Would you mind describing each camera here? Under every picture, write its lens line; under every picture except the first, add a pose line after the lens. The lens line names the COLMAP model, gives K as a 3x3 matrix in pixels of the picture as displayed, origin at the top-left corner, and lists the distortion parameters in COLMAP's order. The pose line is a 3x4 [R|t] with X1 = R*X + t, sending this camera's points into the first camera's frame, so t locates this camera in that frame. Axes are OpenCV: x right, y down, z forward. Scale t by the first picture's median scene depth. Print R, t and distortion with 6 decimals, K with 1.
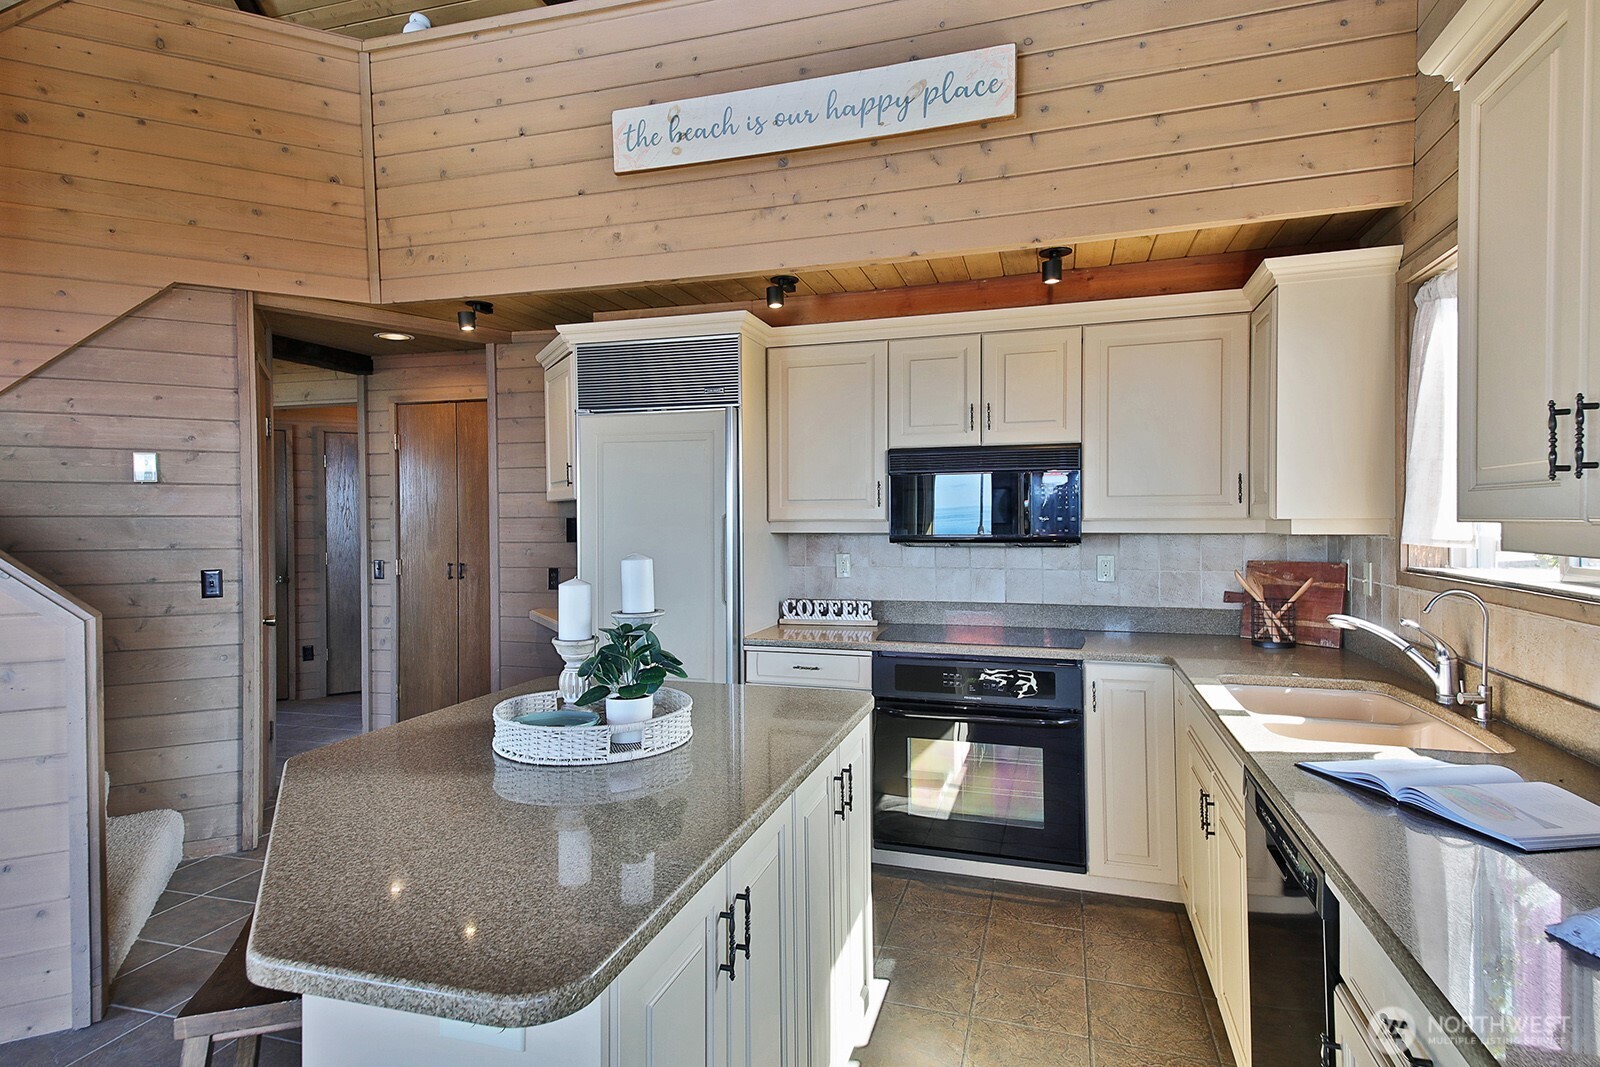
lens RADIAL K [[881.1, 0, 784.7], [0, 881.1, 534.7], [0, 0, 1]] dist [0.047058, -0.005772]
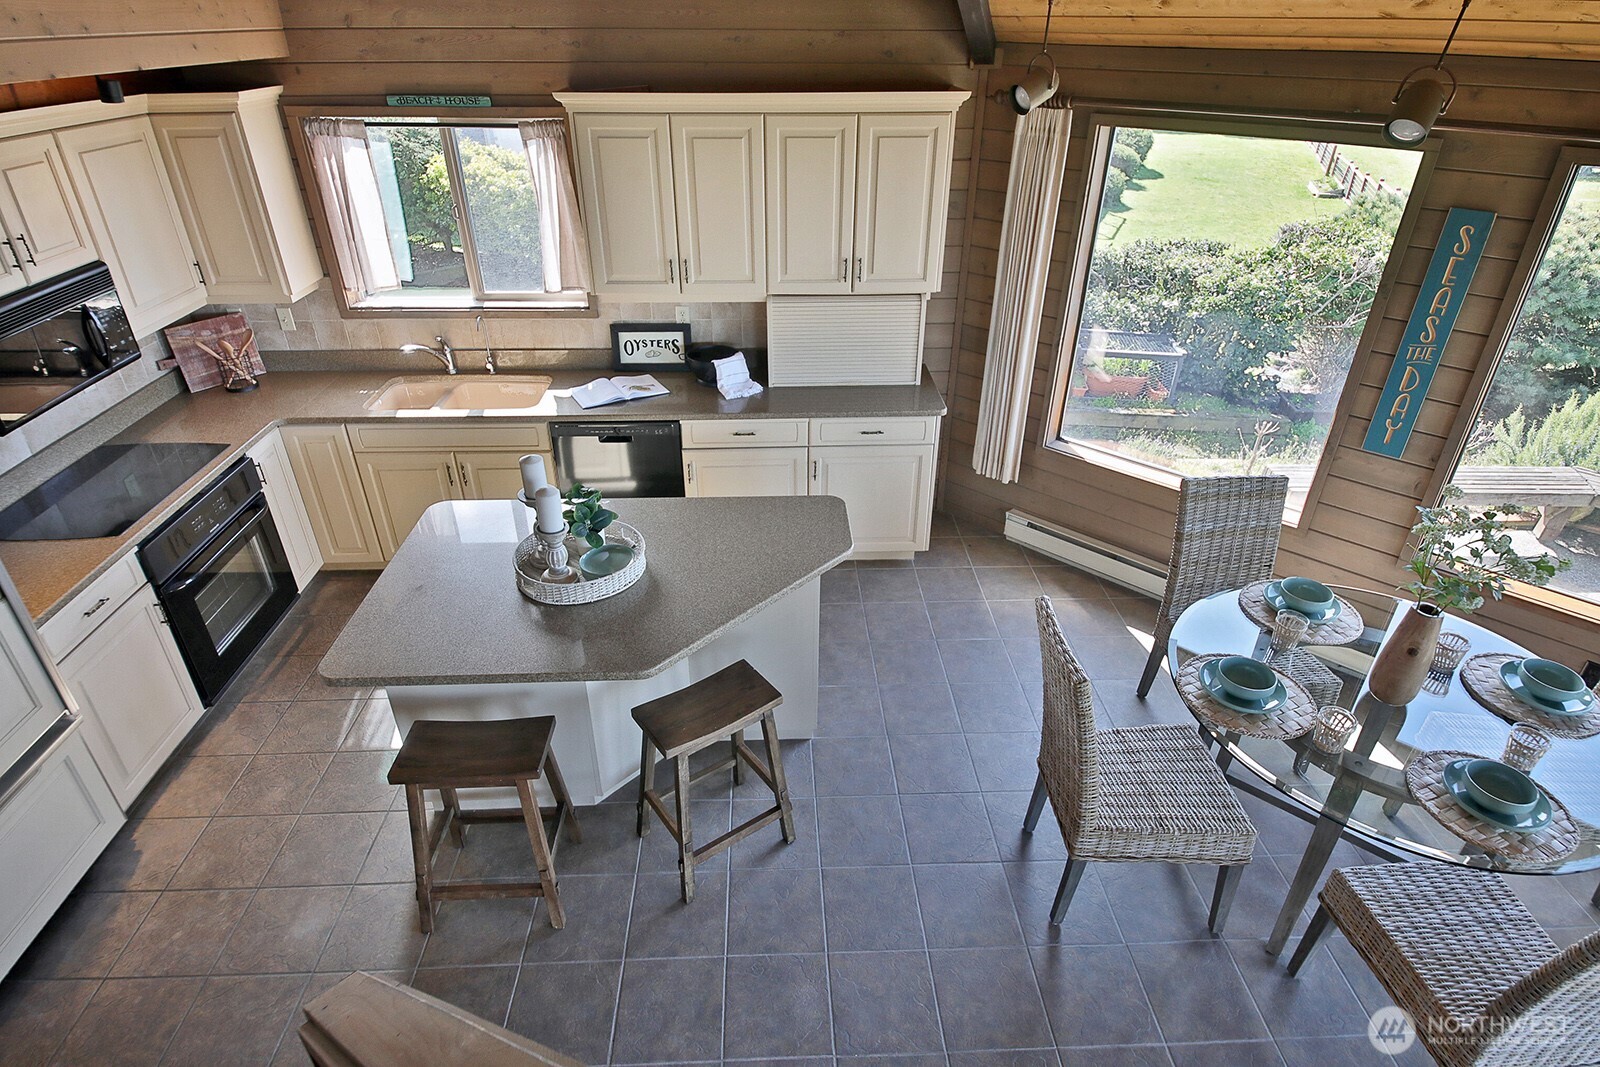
lens RADIAL K [[881.1, 0, 796.9], [0, 881.1, 525.3], [0, 0, 1]] dist [0.047058, -0.005772]
pose [[-0.341215, -0.464587, 0.817148, -0.870606], [0.022691, 0.864996, 0.501266, -0.330166], [-0.939711, 0.189582, -0.284608, 0.615558]]
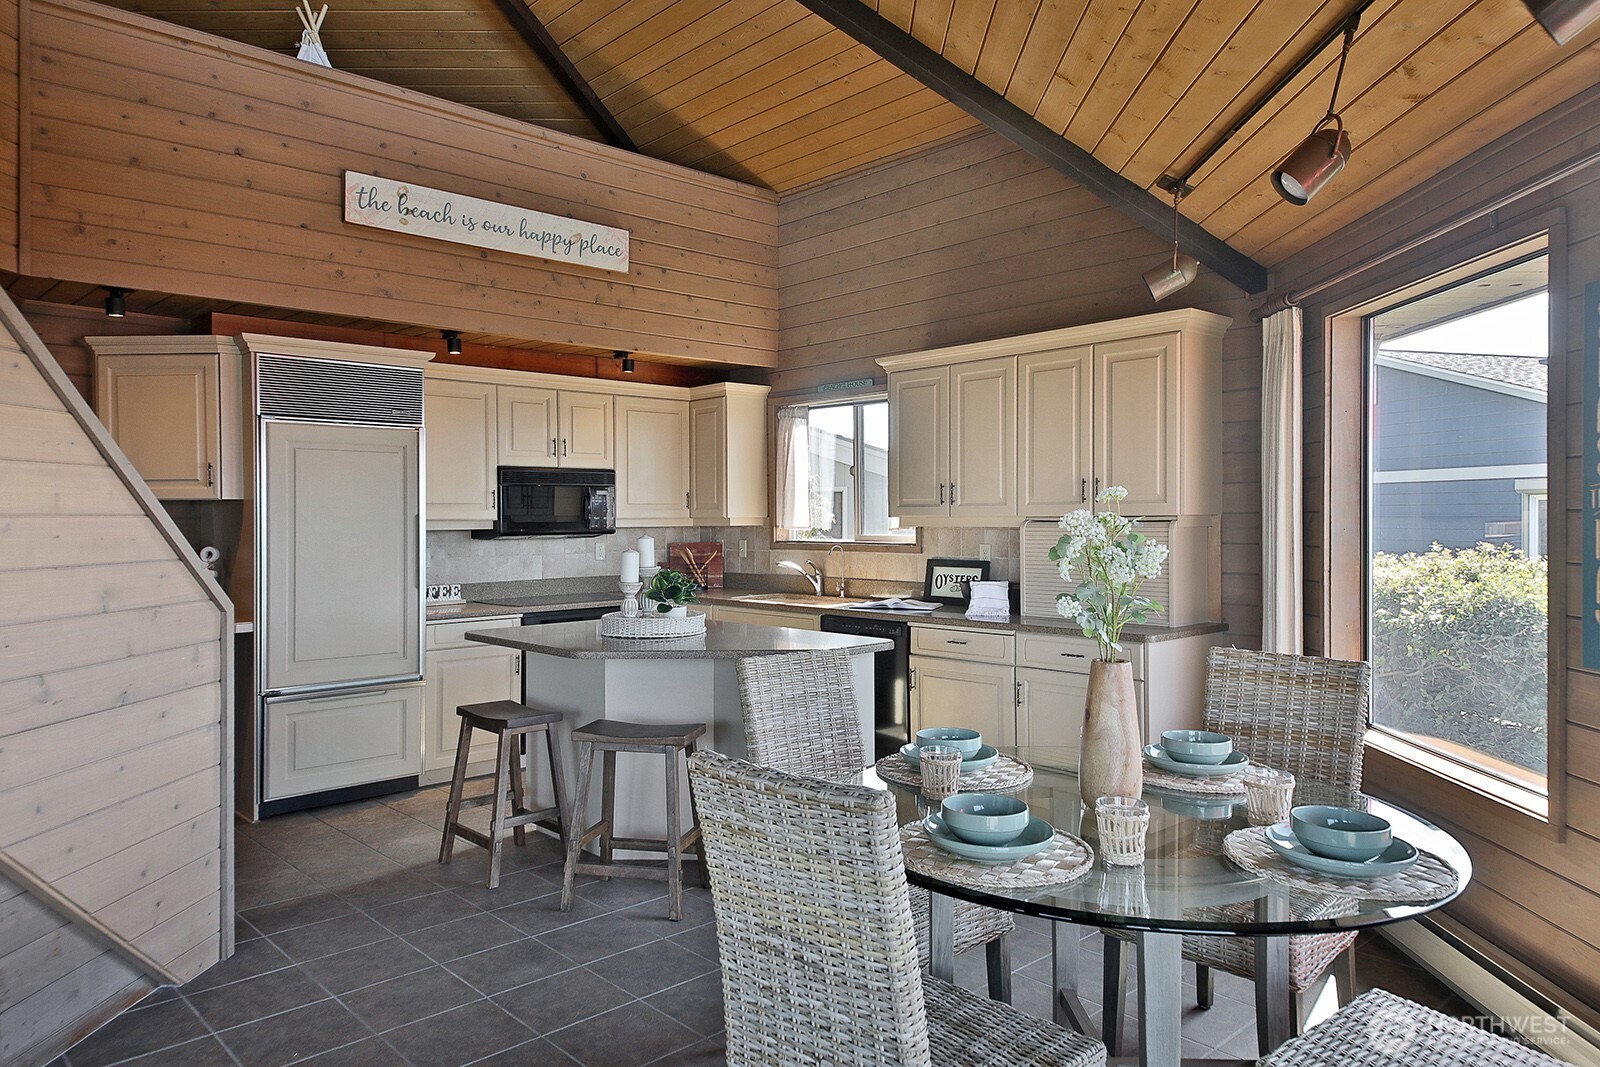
lens RADIAL K [[1066.6, 0, 799.7], [0, 1066.6, 514.3], [0, 0, 1]] dist [0.046175, -0.019542]
pose [[0.486365, 0.002557, 0.873752, -1.141766], [0.024517, 0.999562, -0.016572, 0.014632], [-0.873412, 0.029482, 0.486090, -0.196669]]
